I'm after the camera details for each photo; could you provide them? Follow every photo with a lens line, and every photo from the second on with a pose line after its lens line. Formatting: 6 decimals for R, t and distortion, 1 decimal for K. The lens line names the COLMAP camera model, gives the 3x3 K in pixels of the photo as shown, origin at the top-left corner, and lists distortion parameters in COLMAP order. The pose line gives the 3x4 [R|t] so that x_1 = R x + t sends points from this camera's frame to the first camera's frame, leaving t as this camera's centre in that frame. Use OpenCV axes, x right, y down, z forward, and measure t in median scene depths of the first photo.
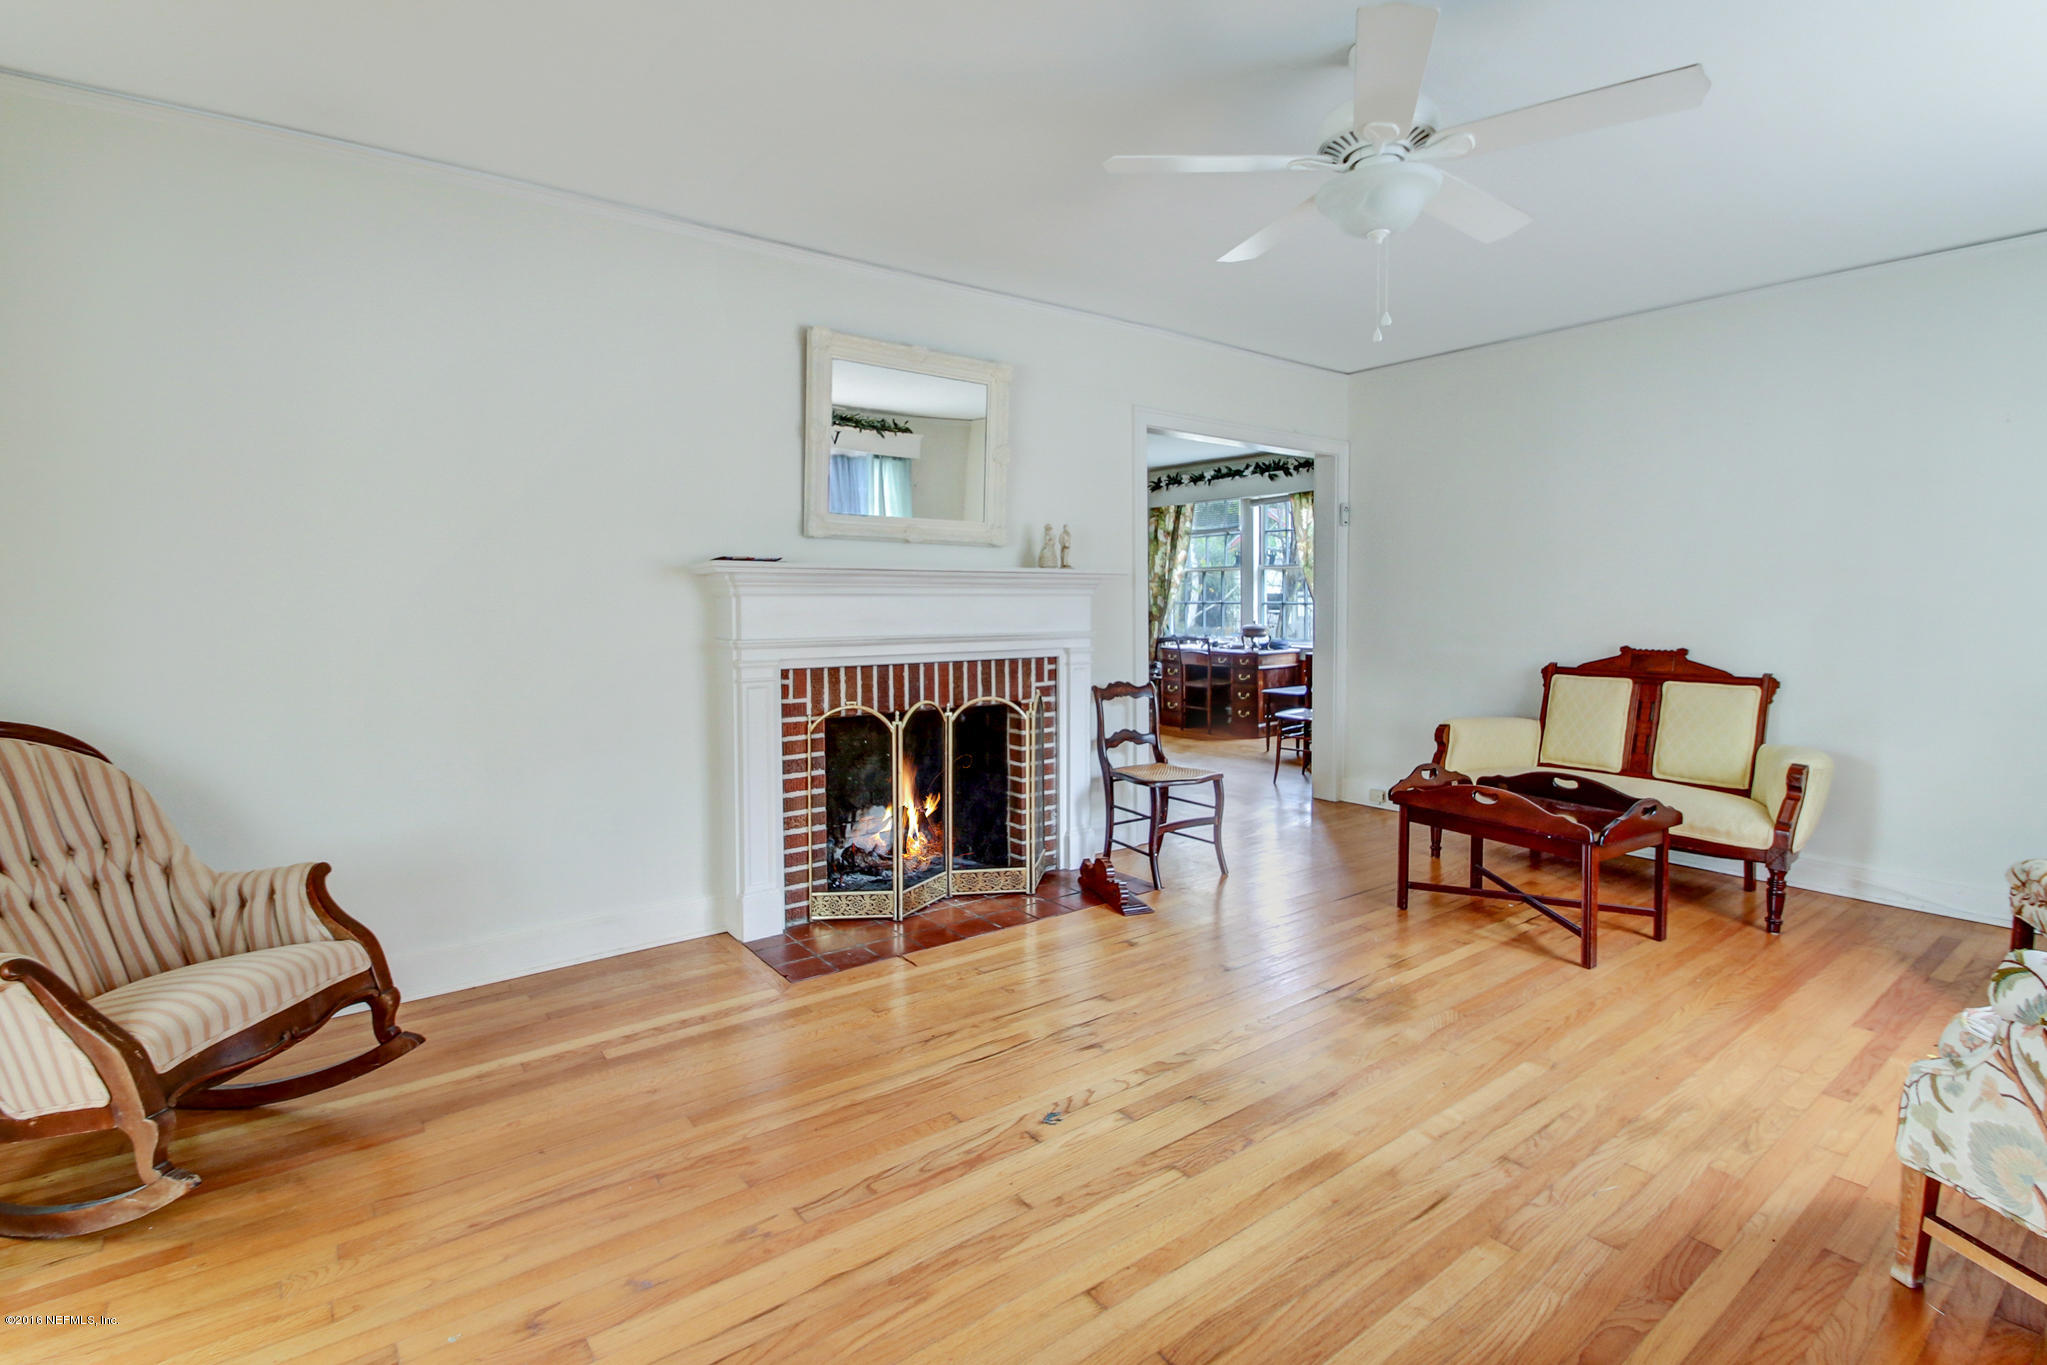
lens RADIAL K [[971.3, 0, 1037.8], [0, 971.3, 688.9], [0, 0, 1]] dist [0.000114, -0.000003]
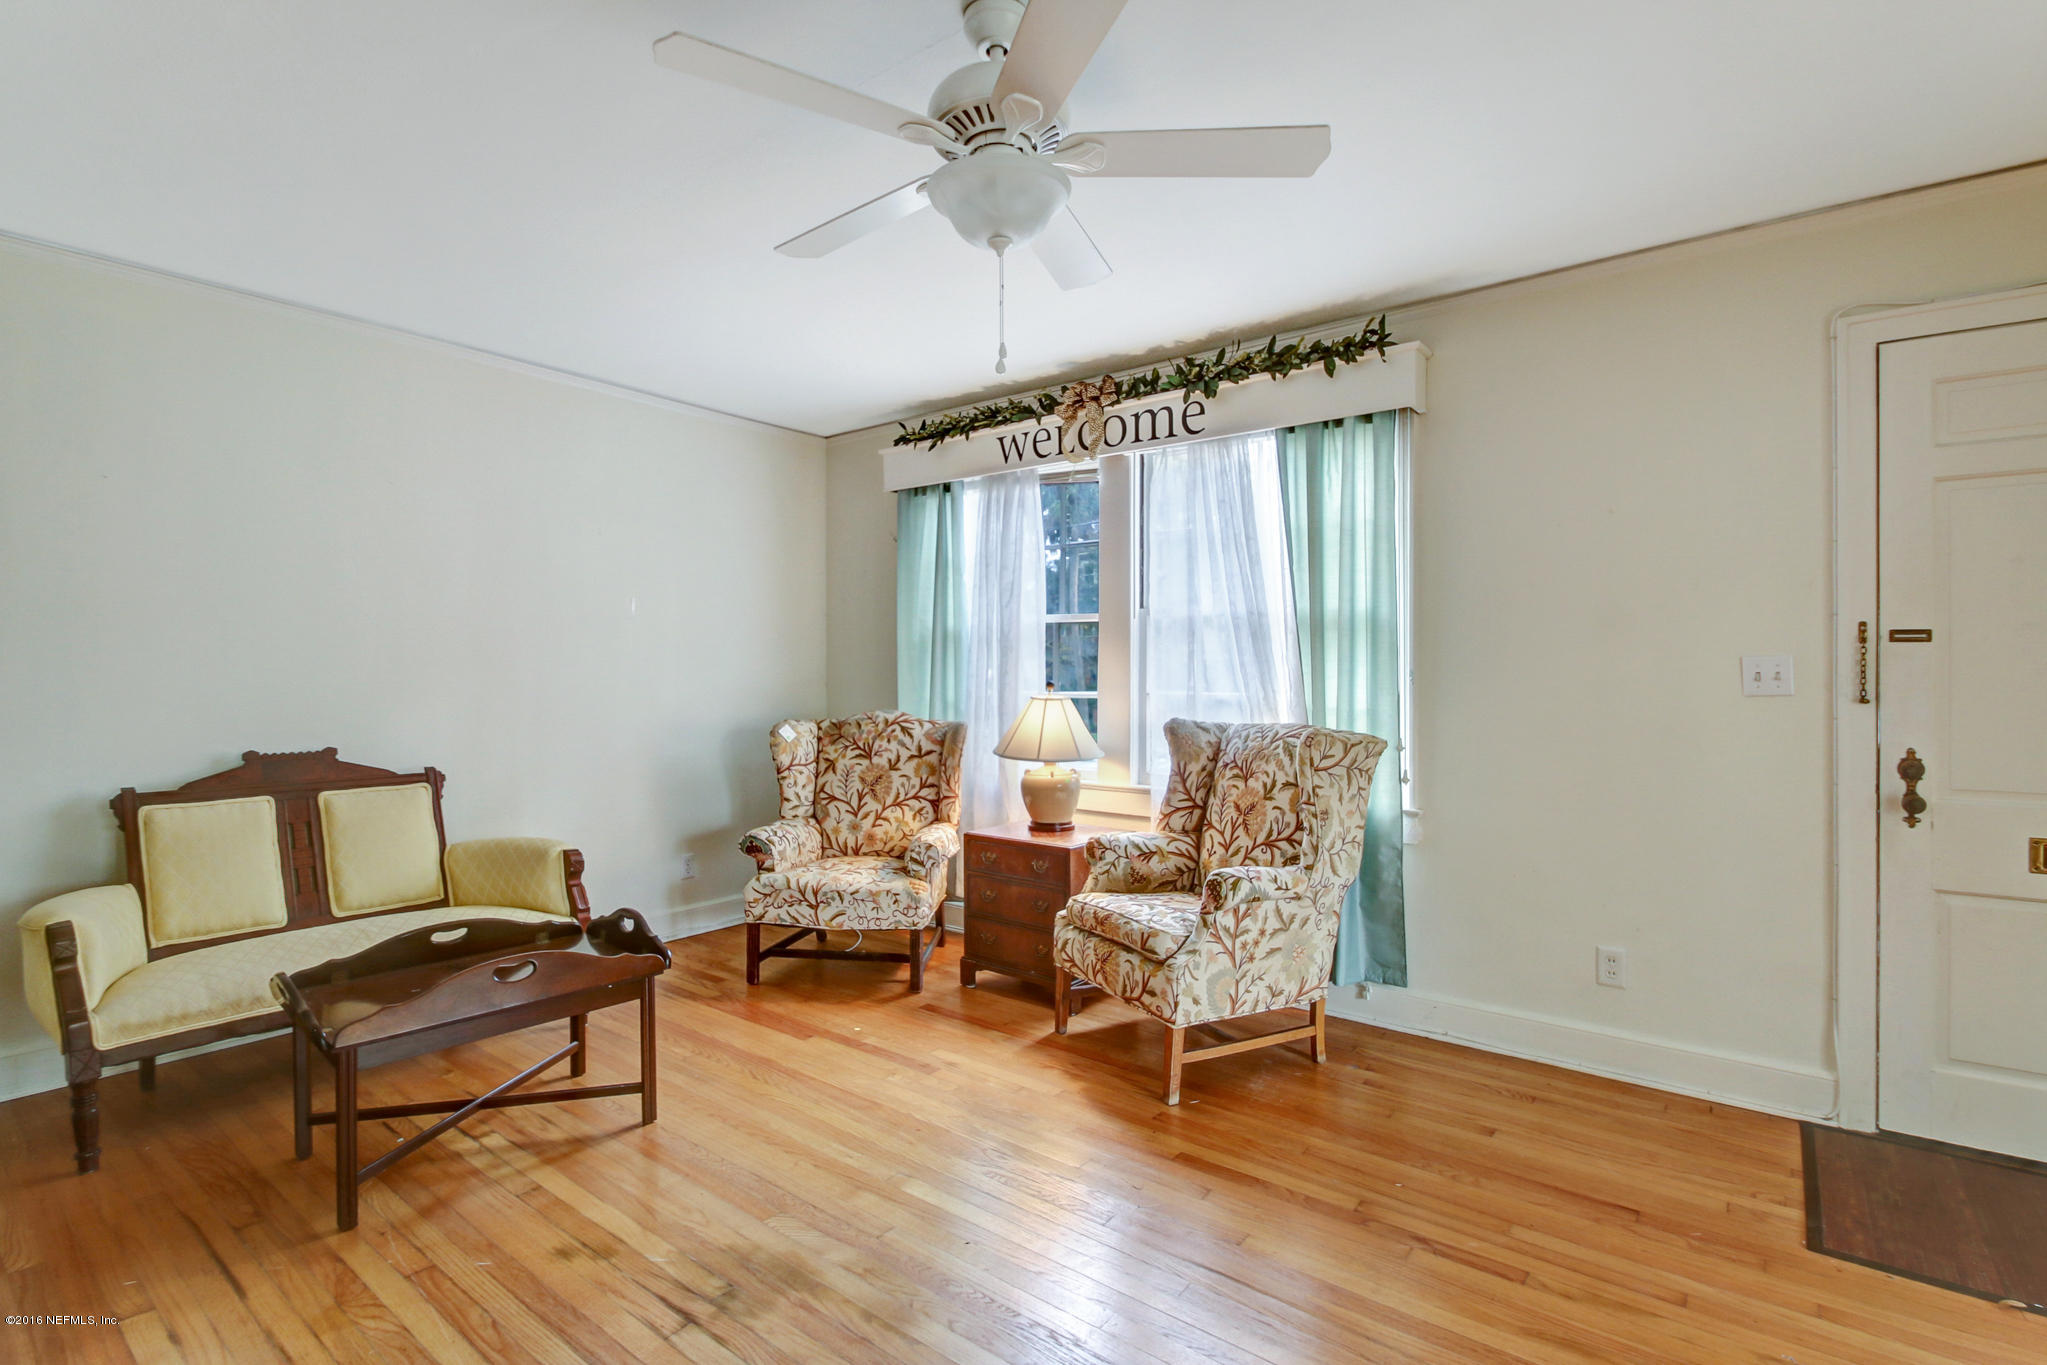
lens RADIAL K [[971.3, 0, 1037.8], [0, 971.3, 688.9], [0, 0, 1]] dist [0.000114, -0.000003]
pose [[-0.251029, -0.016845, 0.967833, -0.289214], [0.096956, 0.994383, 0.042455, -0.079082], [-0.963111, 0.104495, -0.247986, 0.752203]]
